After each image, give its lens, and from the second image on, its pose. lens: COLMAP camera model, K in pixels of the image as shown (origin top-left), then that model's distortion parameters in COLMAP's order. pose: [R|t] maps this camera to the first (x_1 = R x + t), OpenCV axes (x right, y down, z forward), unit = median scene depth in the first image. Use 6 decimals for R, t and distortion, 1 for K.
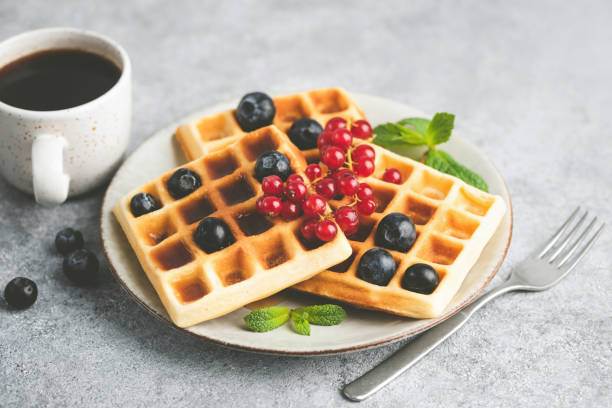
lens RADIAL K [[2269.8, 0, 306.0], [0, 2269.8, 204.0], [0, 0, 1]] dist [0.221010, -5.206934]
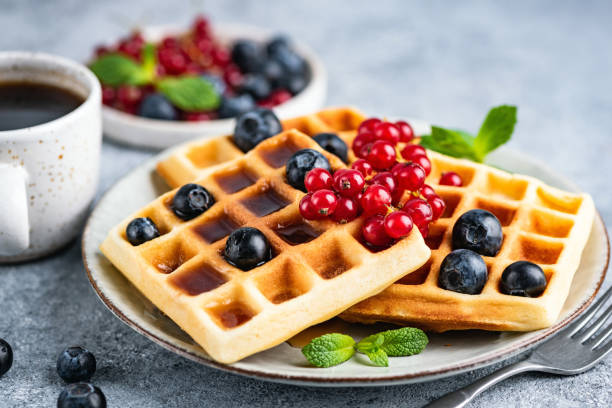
lens RADIAL K [[2269.8, 0, 306.0], [0, 2269.8, 204.0], [0, 0, 1]] dist [0.221010, -5.206934]
pose [[0.984280, -0.063384, 0.164851, -0.146691], [0.097602, 0.973120, -0.208595, 0.160118], [-0.147199, 0.221405, 0.964008, 0.255654]]
